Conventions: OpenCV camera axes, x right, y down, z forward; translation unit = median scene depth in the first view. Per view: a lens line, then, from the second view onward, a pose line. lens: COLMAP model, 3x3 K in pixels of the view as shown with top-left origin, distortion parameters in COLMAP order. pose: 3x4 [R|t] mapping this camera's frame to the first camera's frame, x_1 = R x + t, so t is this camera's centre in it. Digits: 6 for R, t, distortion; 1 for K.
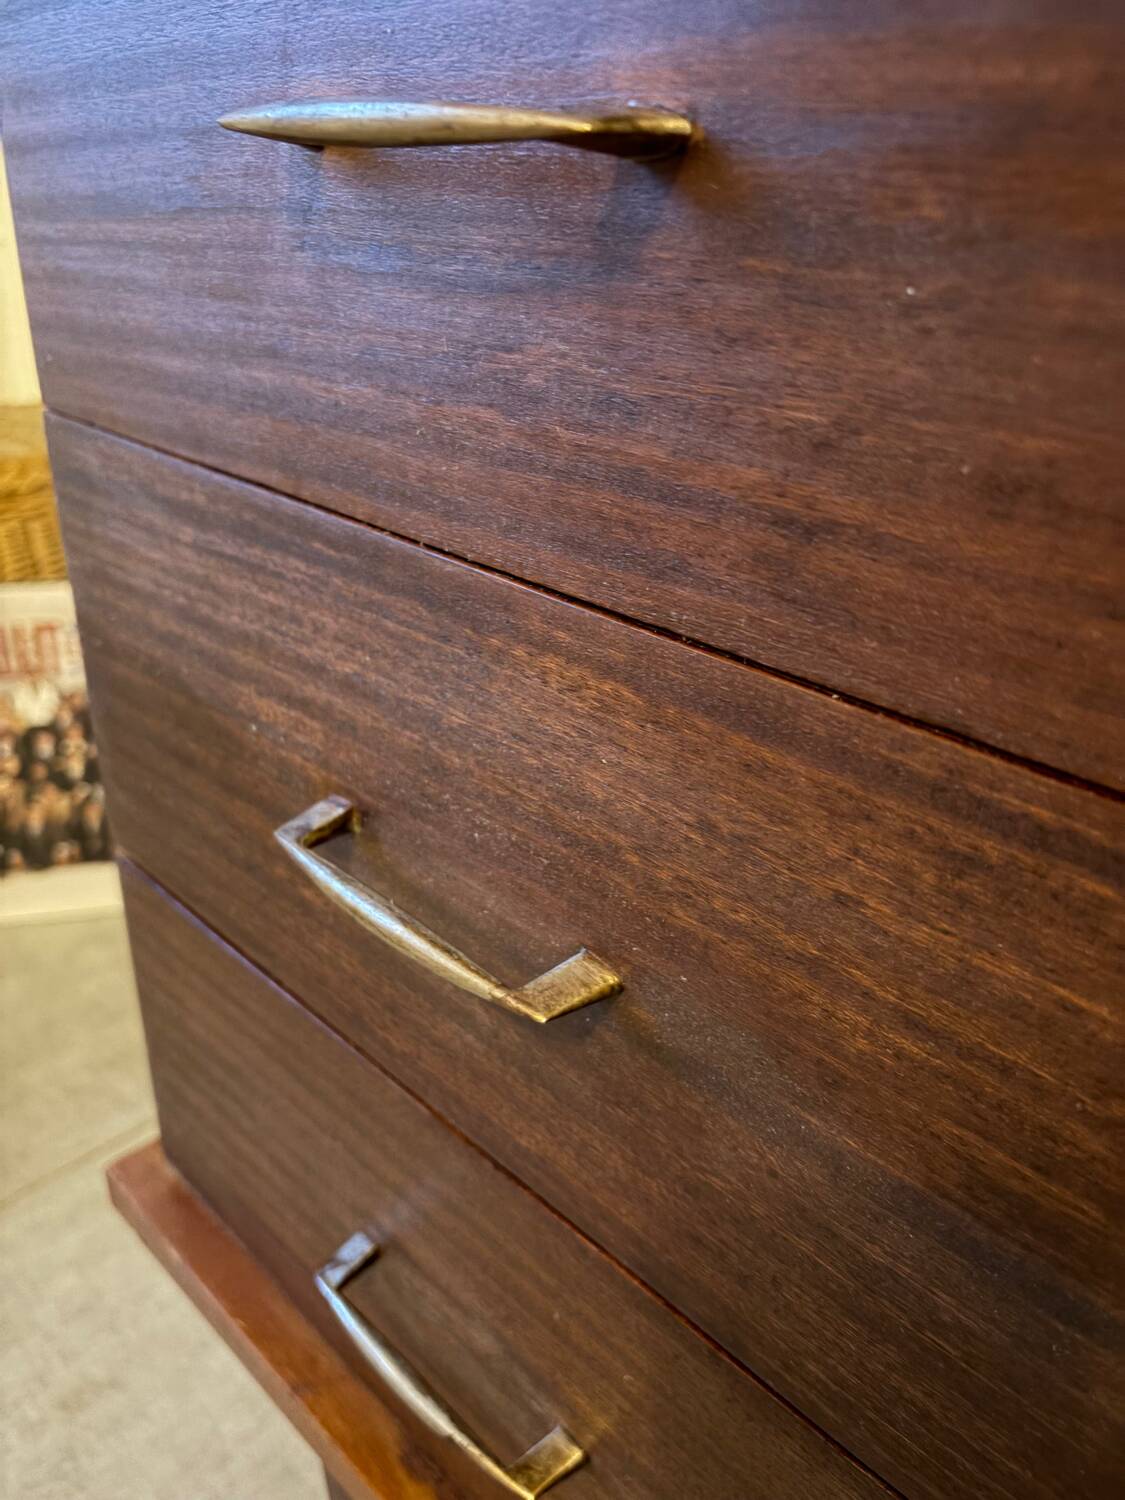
lens RADIAL K [[1167.1, 0, 561.0], [0, 1167.1, 751.9], [0, 0, 1]] dist [-0.004943, -0.009679]
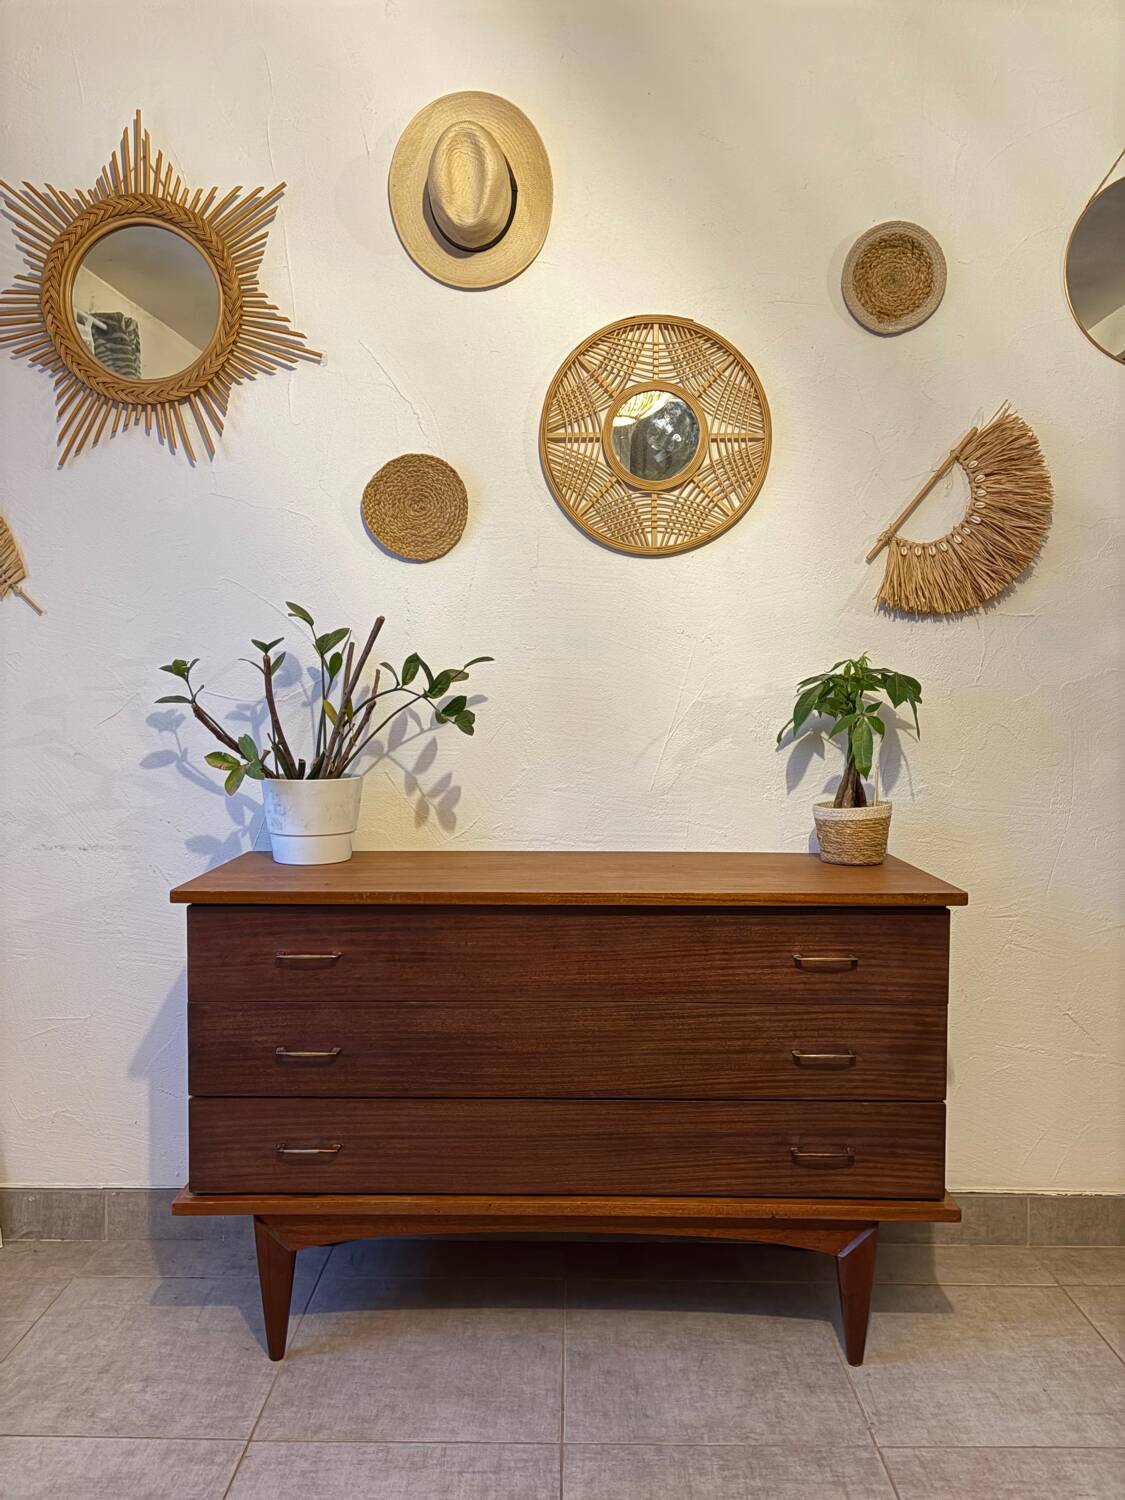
lens RADIAL K [[1137.6, 0, 562.2], [0, 1137.6, 742.5], [0, 0, 1]] dist [0.047805, -0.057848]
pose [[0.713707, -0.064517, 0.697467, -2.420815], [0.335371, 0.905669, -0.259404, 0.484888], [-0.614938, 0.419048, 0.668019, -3.480788]]
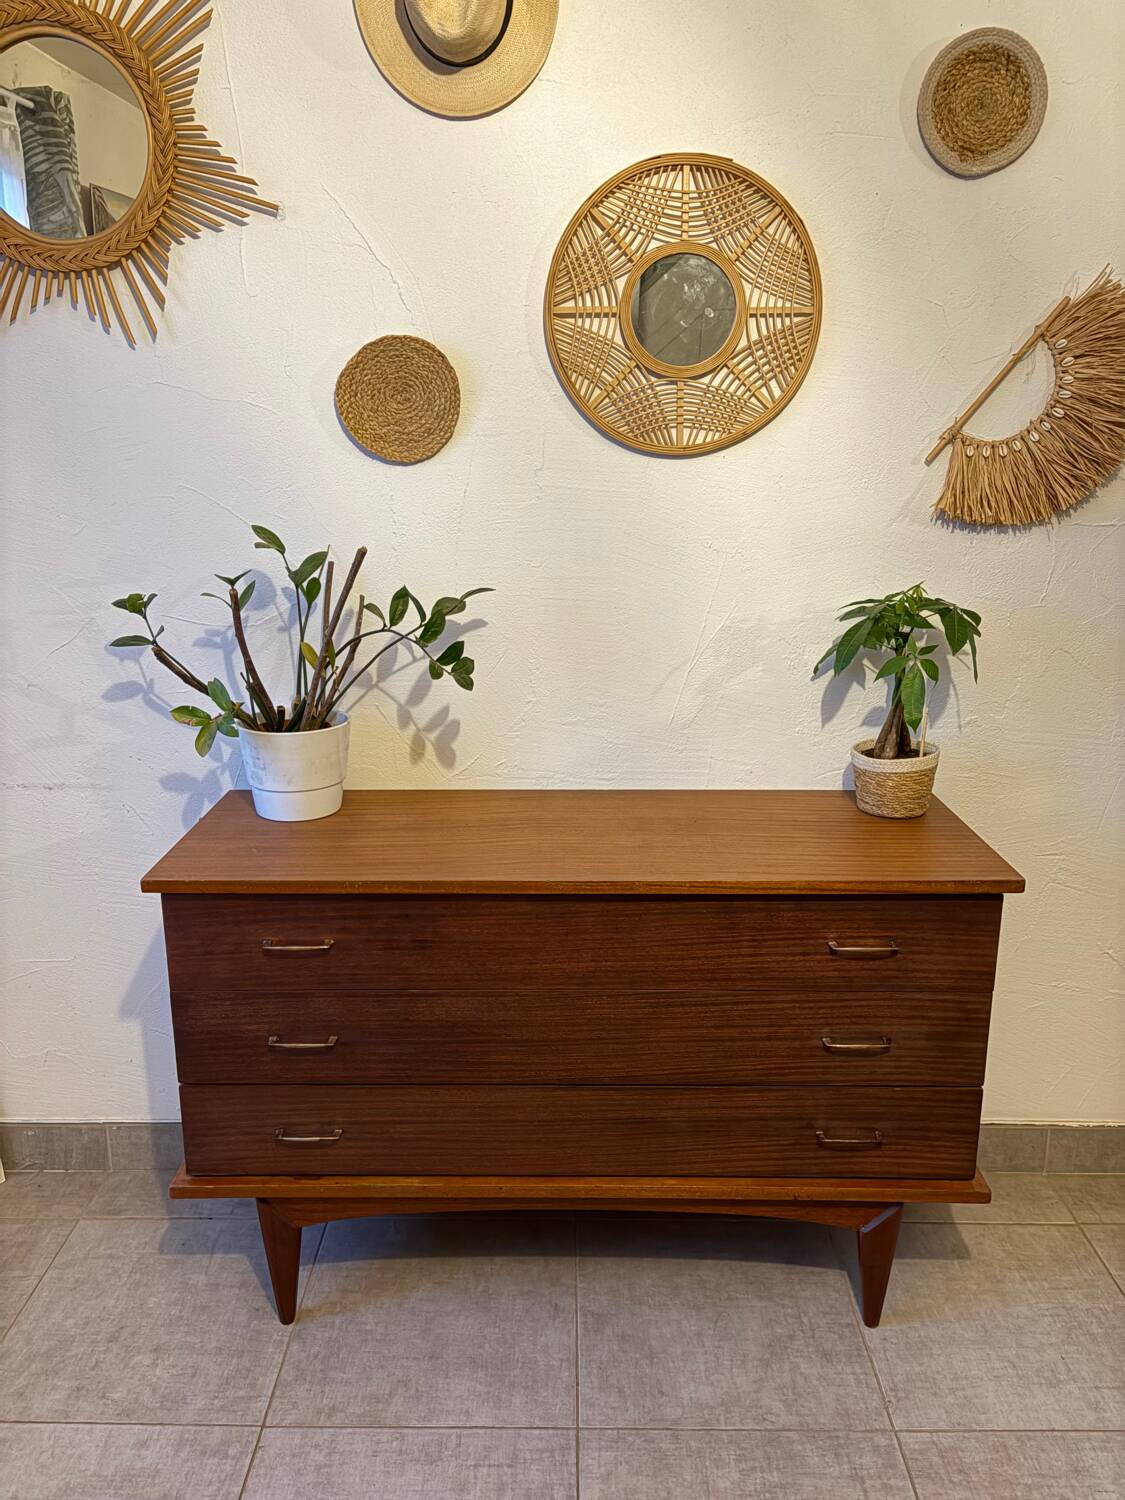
lens RADIAL K [[1137.6, 0, 562.3], [0, 1137.6, 746.8], [0, 0, 1]] dist [0.047805, -0.057848]
pose [[0.712414, -0.212275, 0.668884, -1.972213], [0.339549, 0.938420, -0.063832, -0.339597], [-0.614145, 0.272593, 0.740621, -3.334313]]
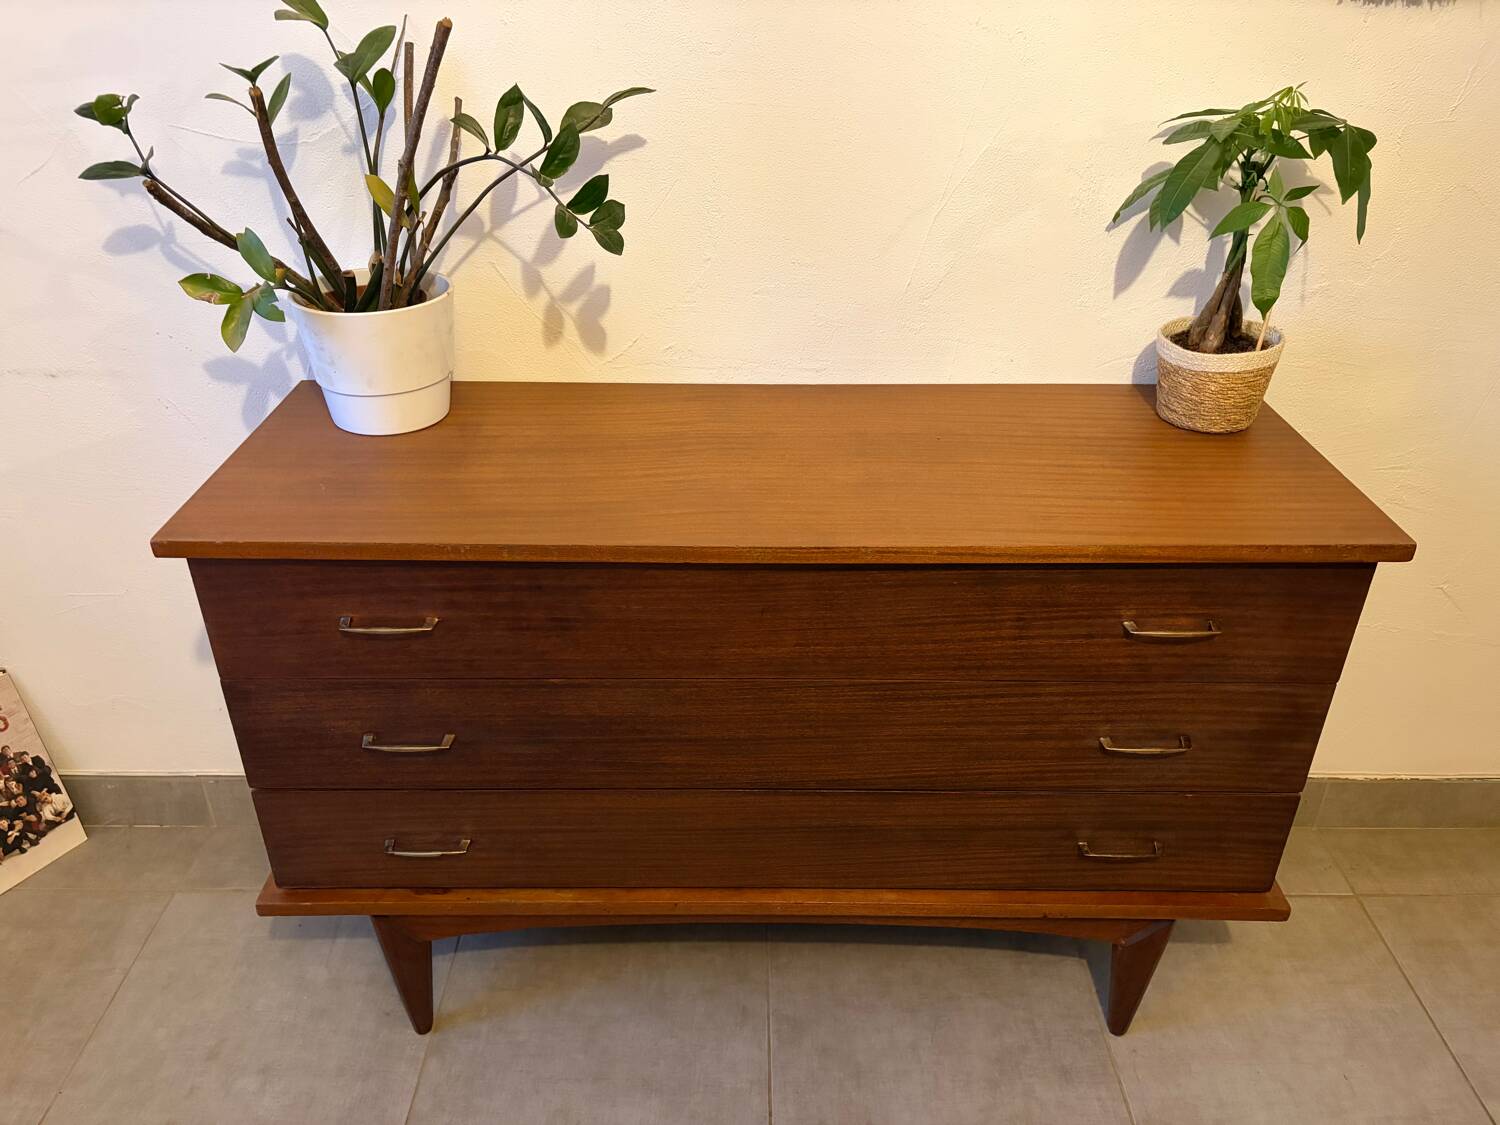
lens RADIAL K [[1137.6, 0, 754.6], [0, 1137.6, 569.5], [0, 0, 1]] dist [0.047805, -0.057848]
pose [[0.704844, -0.382726, 0.597256, -1.096851], [0.335557, 0.921695, 0.194626, -0.645036], [-0.624977, 0.063232, 0.778078, -2.414938]]
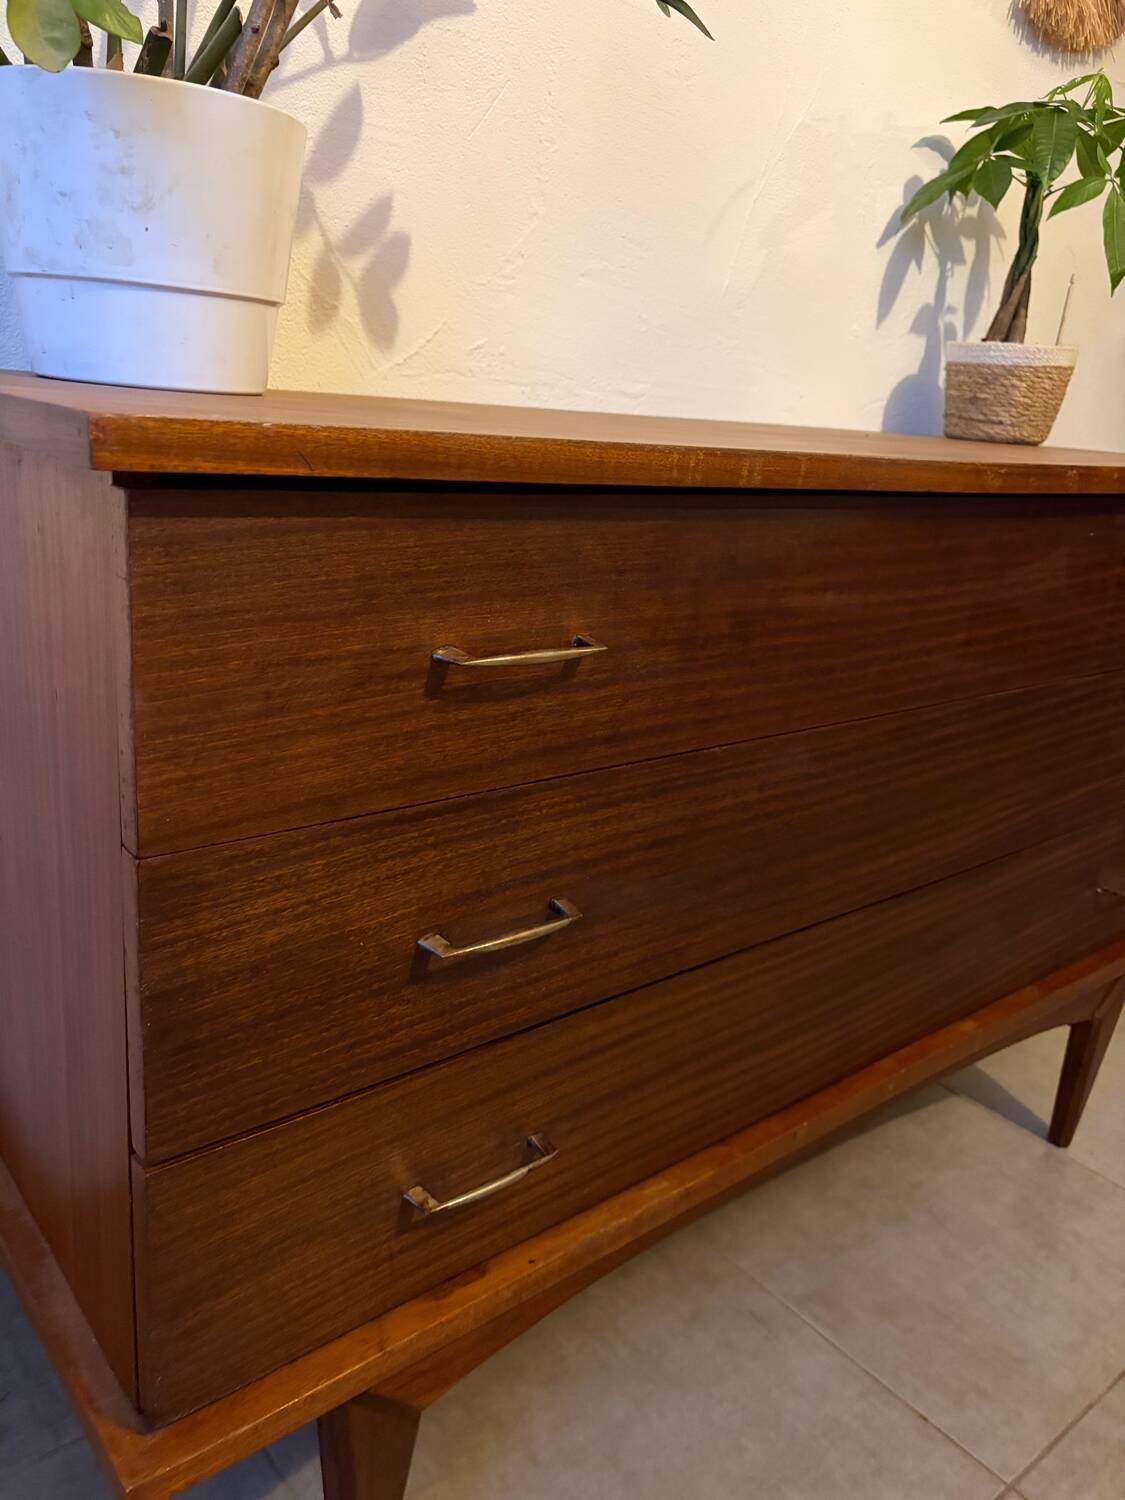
lens RADIAL K [[1137.6, 0, 552.3], [0, 1137.6, 759.6], [0, 0, 1]] dist [0.047805, -0.057848]
pose [[0.098754, -0.333869, 0.937432, -1.423576], [0.376928, 0.884393, 0.275271, -0.514561], [-0.920963, 0.326161, 0.213182, 0.195111]]
